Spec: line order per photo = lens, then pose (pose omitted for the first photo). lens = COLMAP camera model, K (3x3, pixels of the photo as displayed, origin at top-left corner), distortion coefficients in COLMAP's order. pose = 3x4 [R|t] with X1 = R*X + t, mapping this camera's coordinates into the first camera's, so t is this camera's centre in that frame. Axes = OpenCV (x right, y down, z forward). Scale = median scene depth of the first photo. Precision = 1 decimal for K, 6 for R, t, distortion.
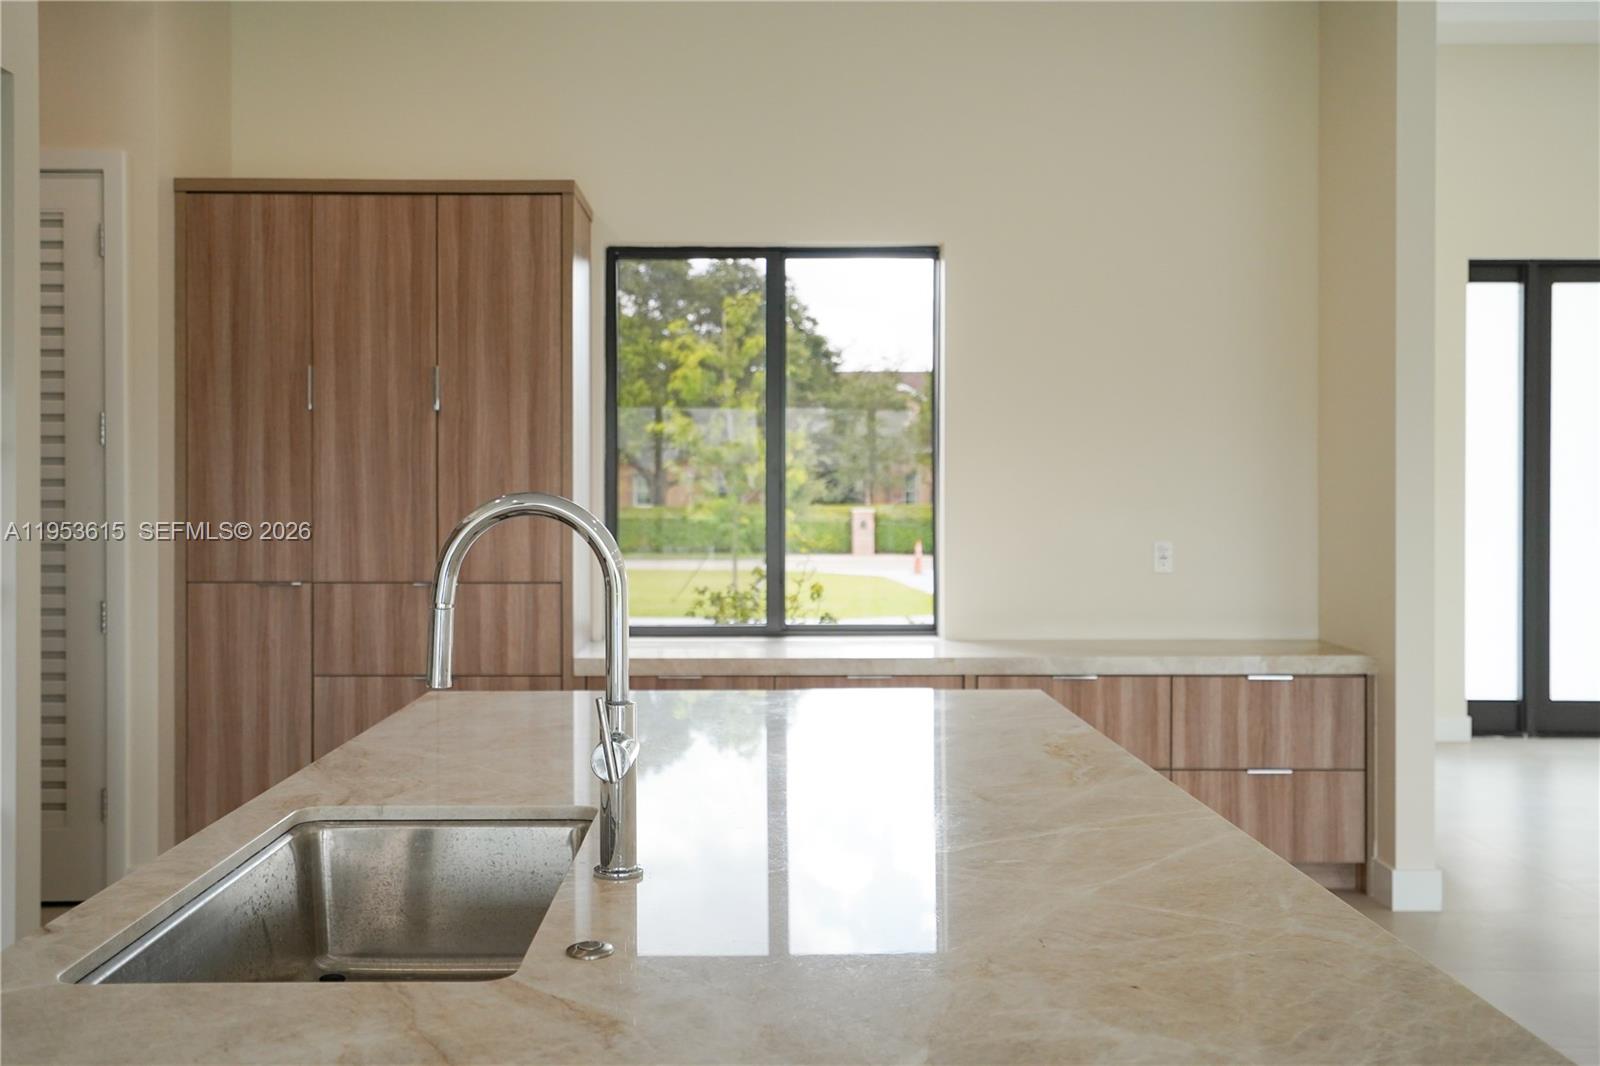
lens RADIAL K [[1511.5, 0, 800.8], [0, 1511.5, 521.0], [0, 0, 1]] dist [-0.037408, 0.000000]
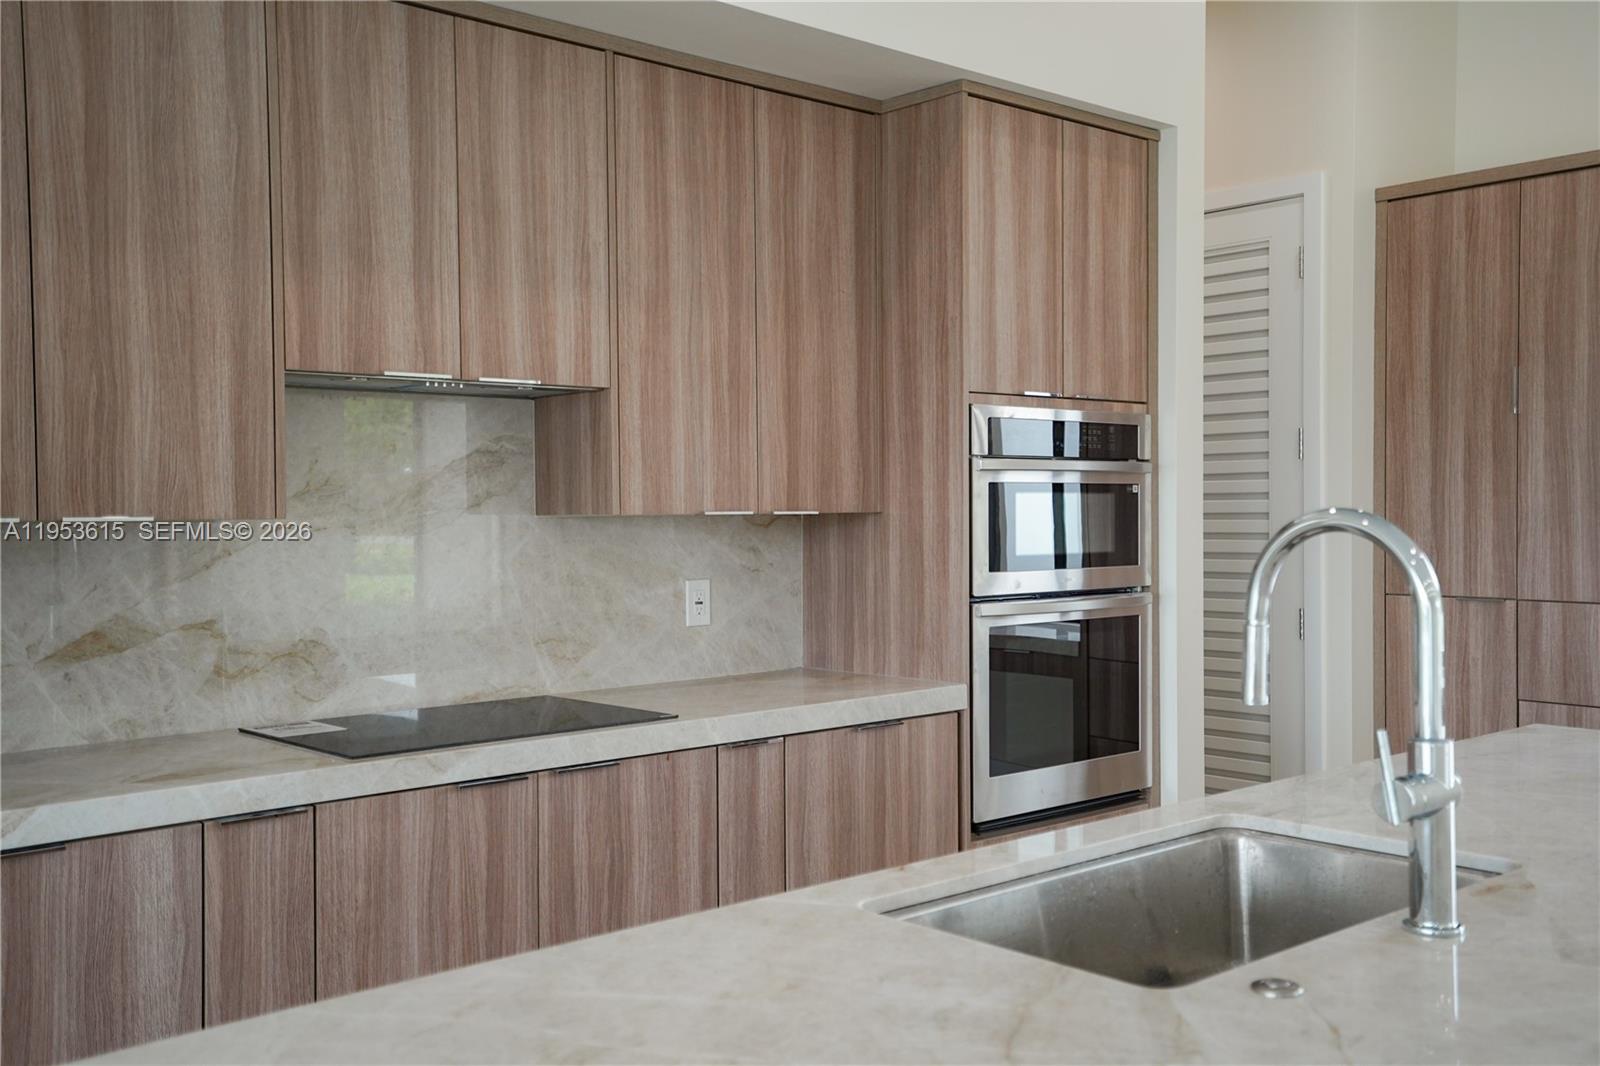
lens RADIAL K [[1538.1, 0, 800.0], [0, 1538.1, 538.4], [0, 0, 1]] dist [0.074165, 0.000000]
pose [[0.635496, 0.009352, -0.772048, 0.140590], [-0.005334, 0.999956, 0.007722, -0.002189], [0.772086, -0.000789, 0.635518, 0.045017]]
